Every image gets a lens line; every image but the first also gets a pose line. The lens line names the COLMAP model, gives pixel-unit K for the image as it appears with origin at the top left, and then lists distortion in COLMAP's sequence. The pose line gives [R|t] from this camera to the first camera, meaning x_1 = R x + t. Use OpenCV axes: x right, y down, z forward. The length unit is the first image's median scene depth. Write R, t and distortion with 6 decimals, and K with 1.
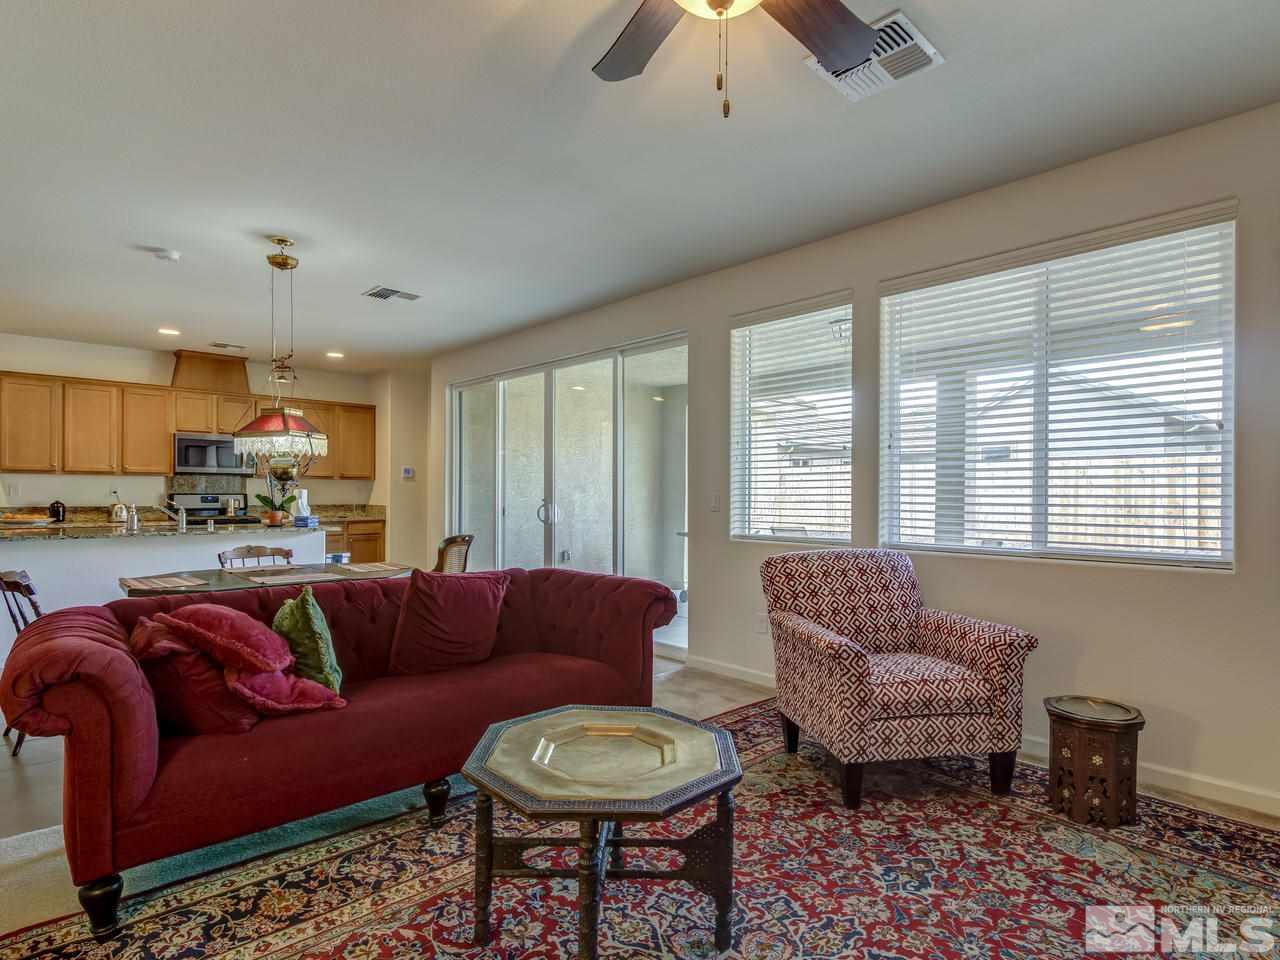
lens RADIAL K [[721.7, 0, 658.6], [0, 721.7, 497.3], [0, 0, 1]] dist [0.001537, 0.000199]
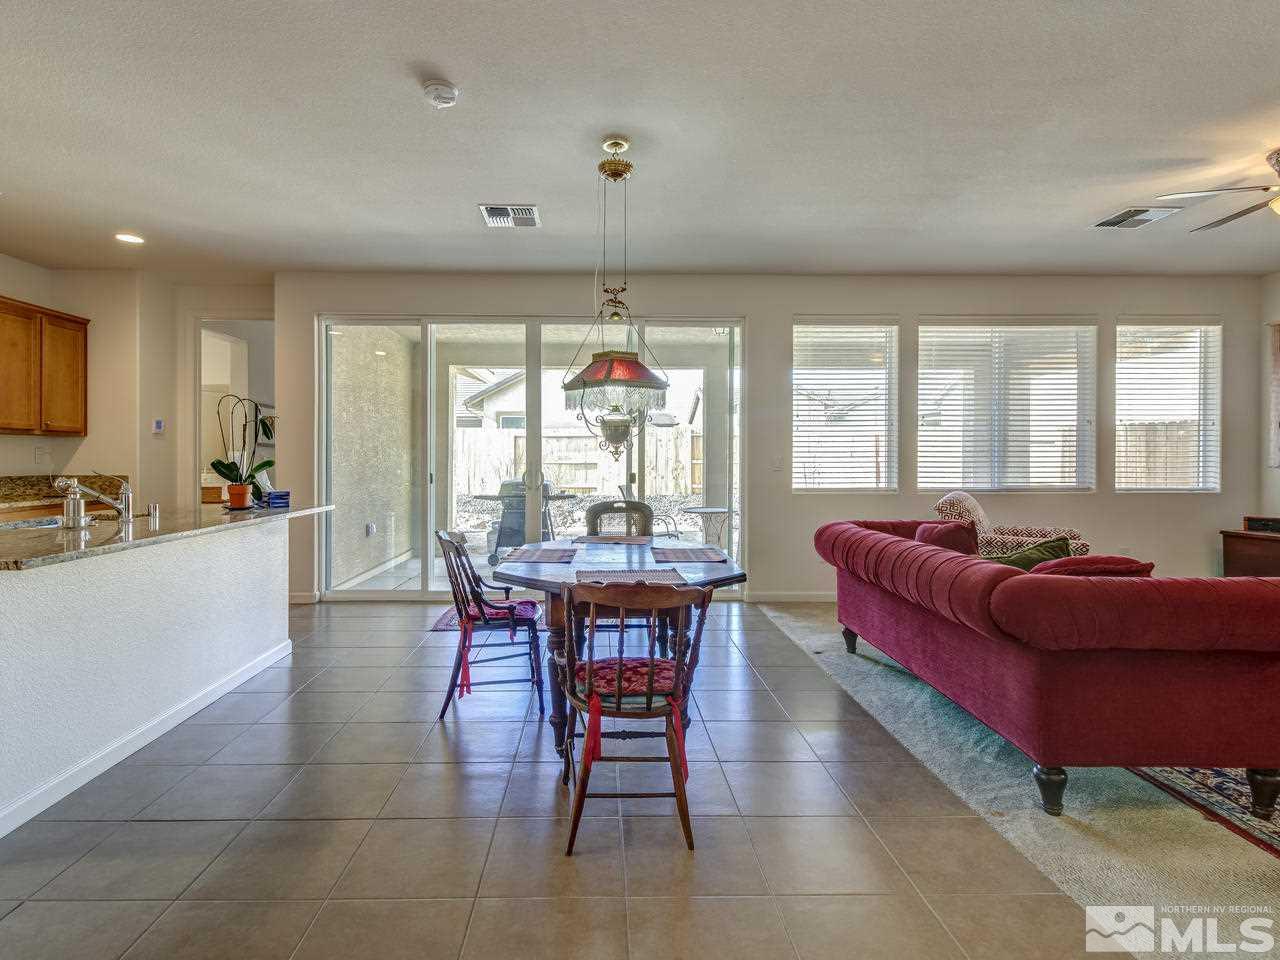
lens RADIAL K [[669.2, 0, 642.2], [0, 669.2, 470.5], [0, 0, 1]] dist [0.006463, 0.000720]
pose [[0.657381, -0.020204, 0.753287, -1.068955], [0.006158, 0.999751, 0.021440, -0.006603], [-0.753533, -0.009455, 0.657342, 0.482320]]
